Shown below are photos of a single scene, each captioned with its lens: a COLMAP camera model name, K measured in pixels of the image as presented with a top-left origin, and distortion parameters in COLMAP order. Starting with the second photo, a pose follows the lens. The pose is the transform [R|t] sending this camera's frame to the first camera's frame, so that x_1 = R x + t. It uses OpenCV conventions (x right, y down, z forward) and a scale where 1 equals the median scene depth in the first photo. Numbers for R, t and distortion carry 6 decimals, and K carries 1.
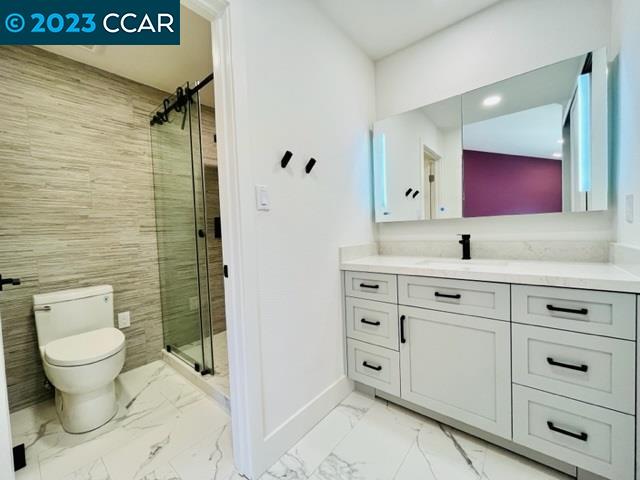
lens RADIAL K [[261.5, 0, 319.3], [0, 261.5, 240.0], [0, 0, 1]] dist [-0.004168, 0.000083]
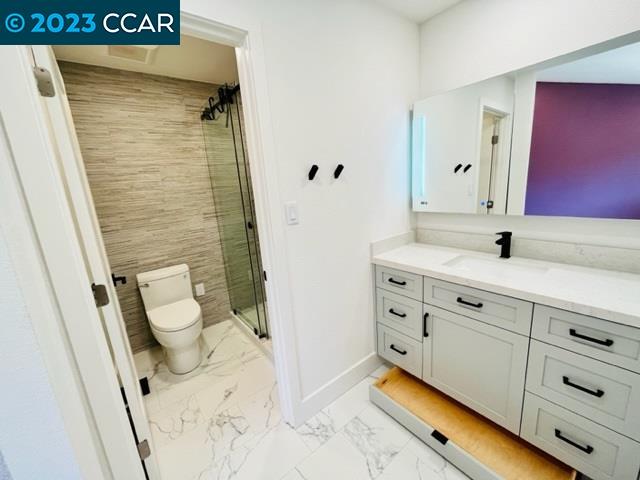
lens RADIAL K [[261.5, 0, 319.2], [0, 261.5, 239.8], [0, 0, 1]] dist [-0.004168, 0.000083]
pose [[0.976695, 0.011471, -0.214325, 0.091061], [0.029442, 0.981971, 0.186725, -0.169284], [0.212603, -0.188683, 0.958748, -0.045273]]
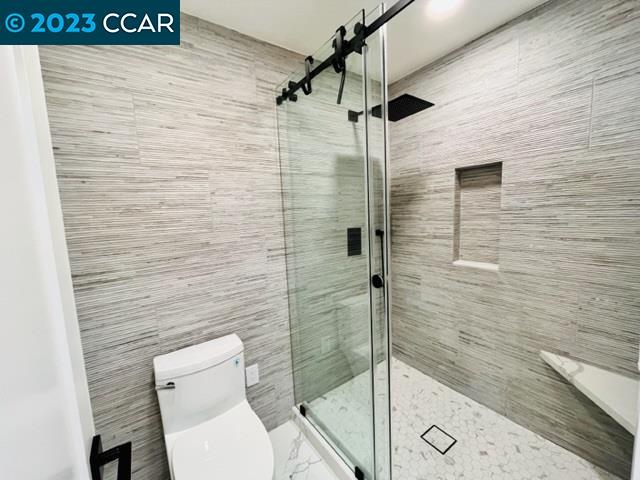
lens RADIAL K [[261.5, 0, 319.7], [0, 261.5, 238.8], [0, 0, 1]] dist [-0.004168, 0.000083]
pose [[0.967312, 0.022703, -0.252571, -0.432807], [-0.001830, 0.996583, 0.082574, -0.171615], [0.253583, -0.079413, 0.964048, 0.402997]]
